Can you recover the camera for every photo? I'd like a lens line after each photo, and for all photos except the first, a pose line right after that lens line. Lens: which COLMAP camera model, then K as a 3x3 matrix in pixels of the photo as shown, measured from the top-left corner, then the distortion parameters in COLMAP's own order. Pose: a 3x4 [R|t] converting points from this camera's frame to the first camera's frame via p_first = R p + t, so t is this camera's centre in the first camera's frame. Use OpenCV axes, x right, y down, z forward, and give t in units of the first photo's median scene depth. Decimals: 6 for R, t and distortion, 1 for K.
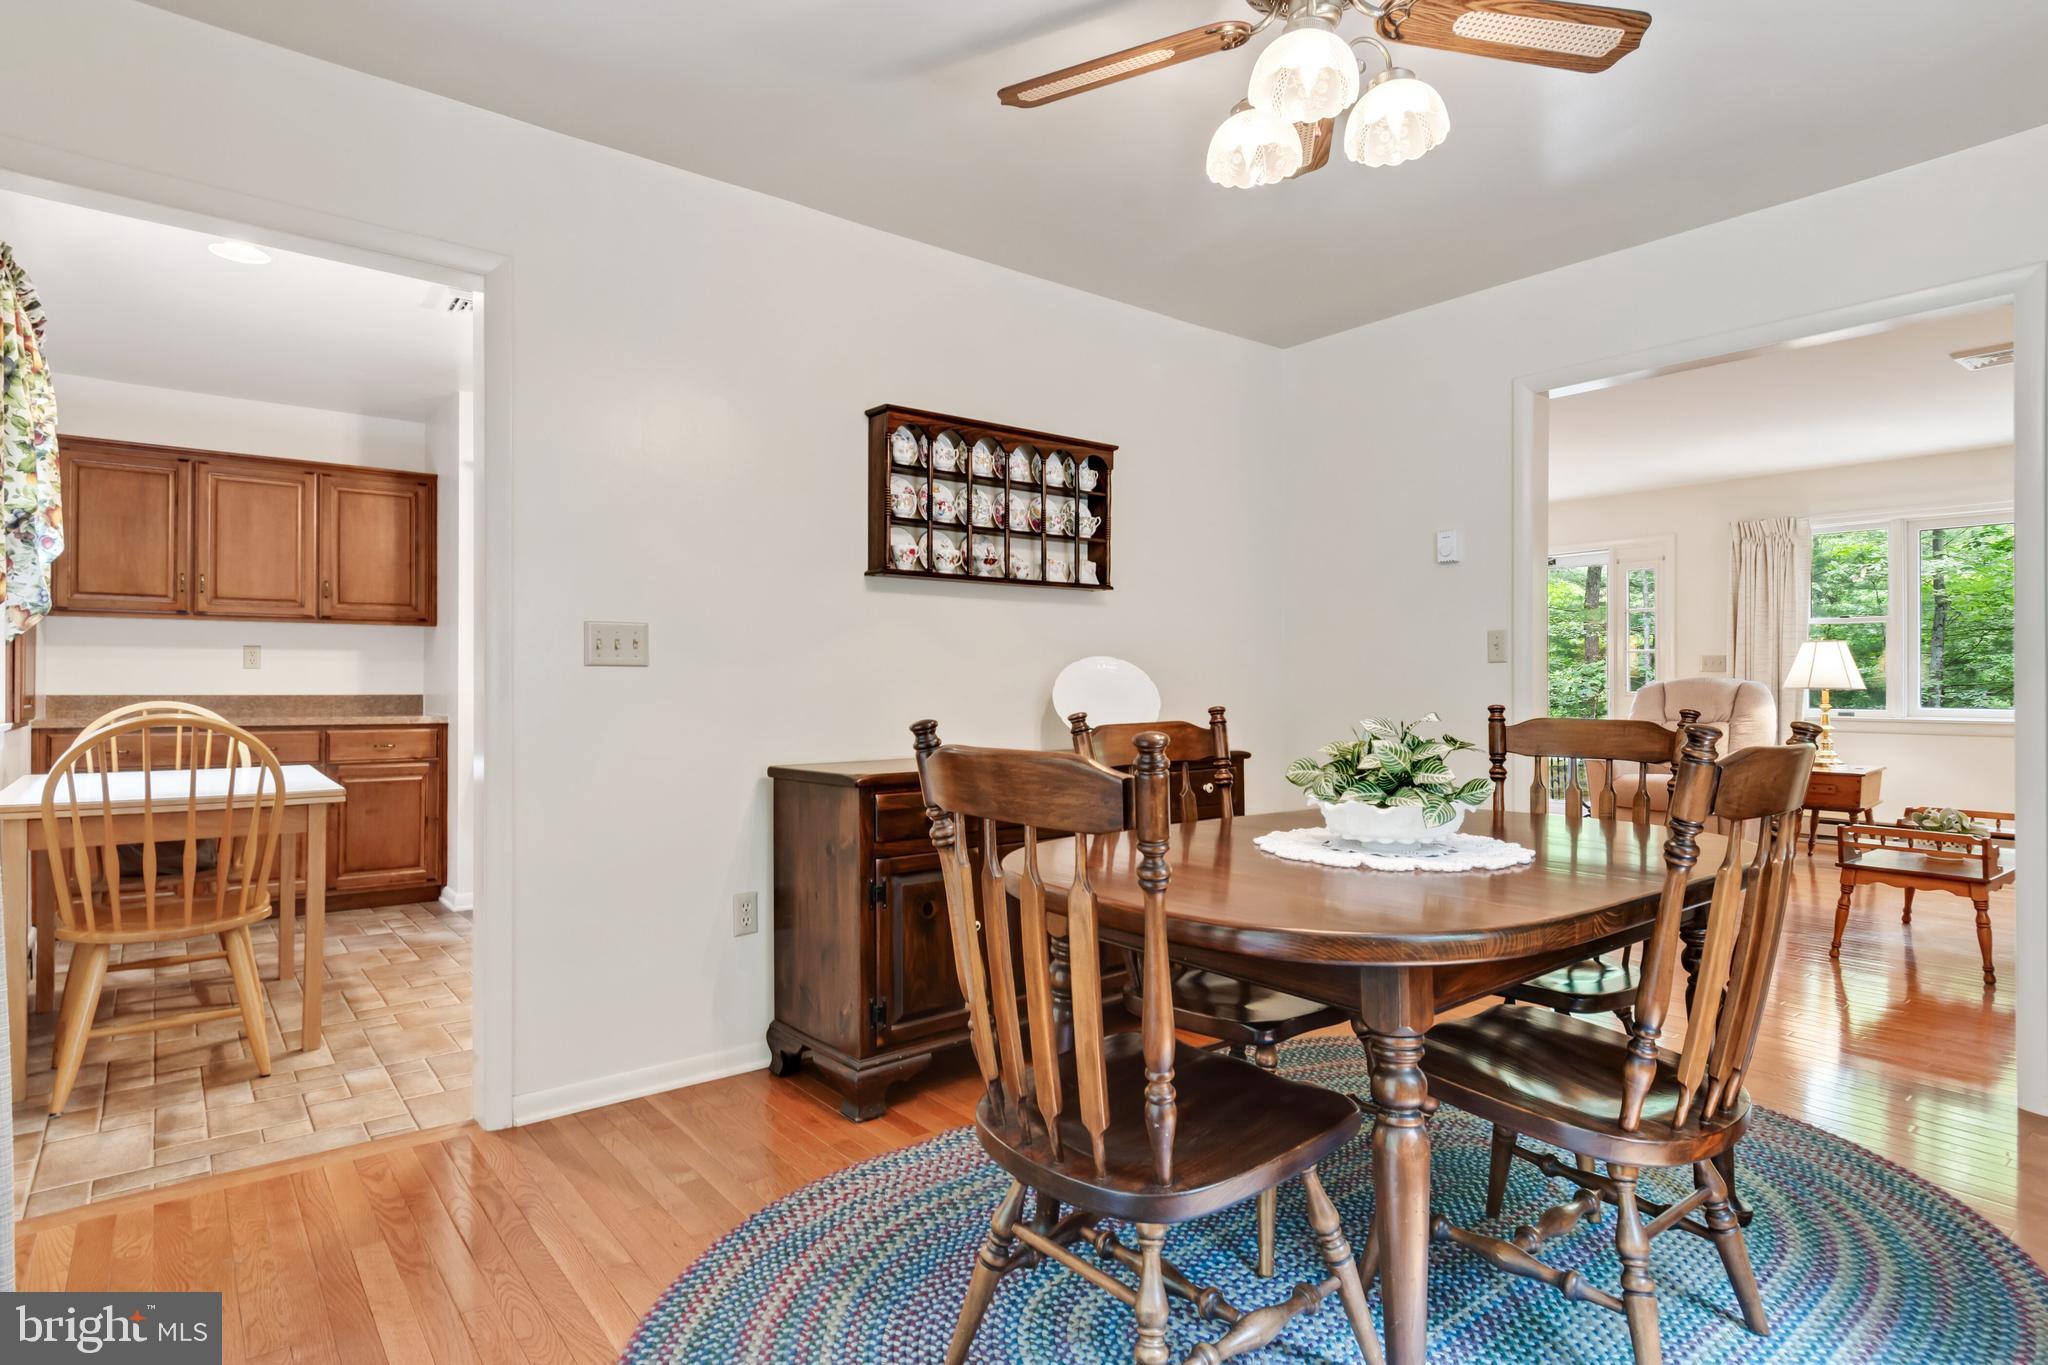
lens RADIAL K [[1085.8, 0, 1031.6], [0, 1085.8, 670.2], [0, 0, 1]] dist [0.003283, -0.009584]
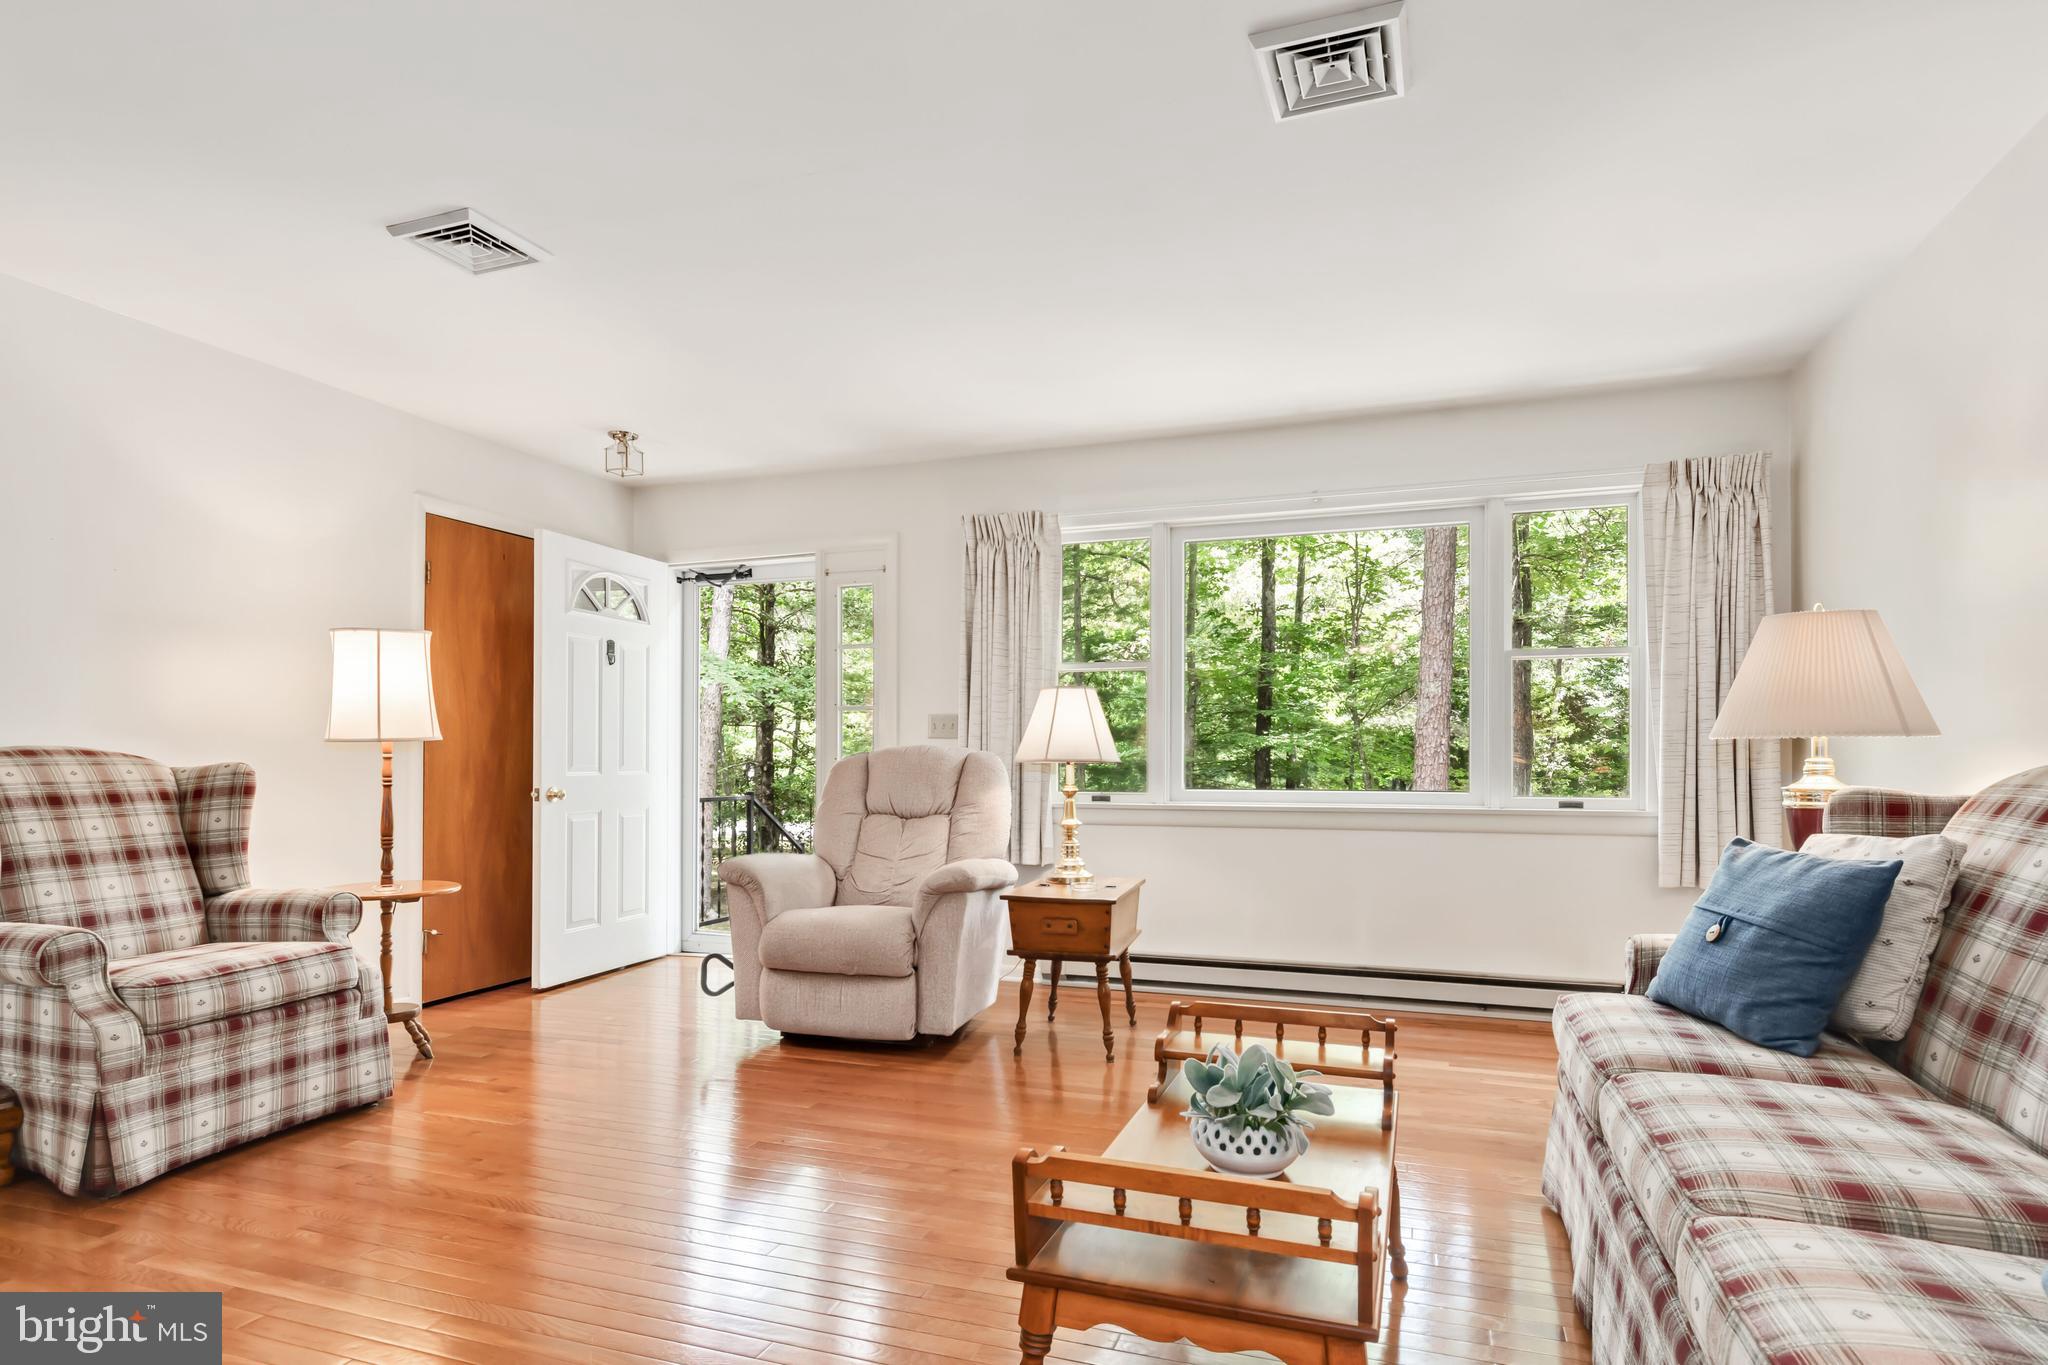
lens RADIAL K [[1117.6, 0, 1020.5], [0, 1117.6, 738.0], [0, 0, 1]] dist [0.000950, -0.000270]
pose [[0.852953, 0.010601, 0.521881, 0.322219], [-0.005580, 0.999922, -0.011192, 0.009443], [-0.521959, 0.006635, 0.852945, 0.401956]]
